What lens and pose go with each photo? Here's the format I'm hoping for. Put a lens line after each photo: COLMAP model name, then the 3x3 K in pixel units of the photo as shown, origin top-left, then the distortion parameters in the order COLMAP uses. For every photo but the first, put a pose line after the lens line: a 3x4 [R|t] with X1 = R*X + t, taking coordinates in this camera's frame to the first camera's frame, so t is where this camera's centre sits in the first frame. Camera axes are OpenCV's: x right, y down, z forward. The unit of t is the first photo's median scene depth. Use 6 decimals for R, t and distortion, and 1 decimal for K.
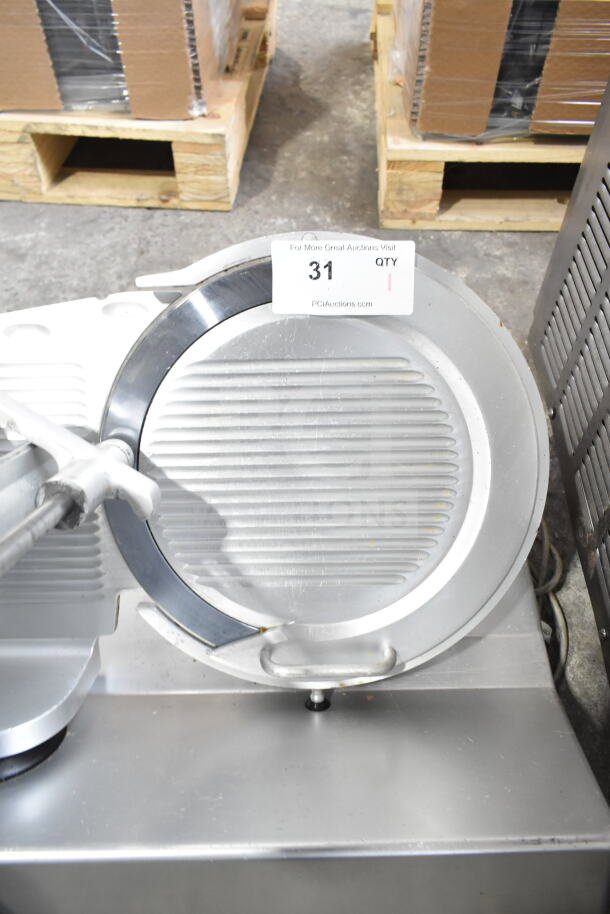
lens RADIAL K [[706.3, 0, 299.4], [0, 706.3, 452.0], [0, 0, 1]] dist [-0.021548, 0.011480]
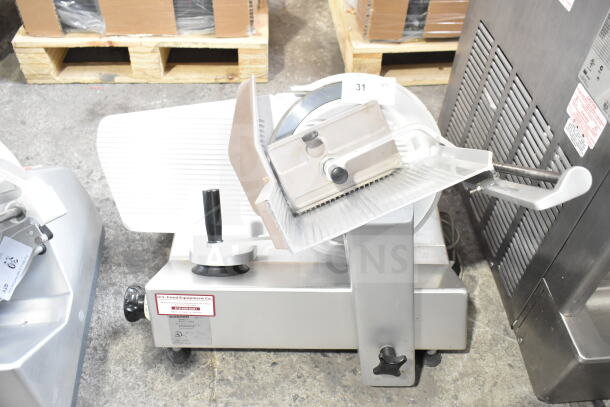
lens RADIAL K [[551.5, 0, 305.5], [0, 551.5, 189.5], [0, 0, 1]] dist [-0.022305, 0.000000]
pose [[0.989808, -0.074801, 0.121179, -0.202964], [0.088021, 0.990280, -0.107696, 0.099463], [-0.111945, 0.117265, 0.986771, -0.406092]]
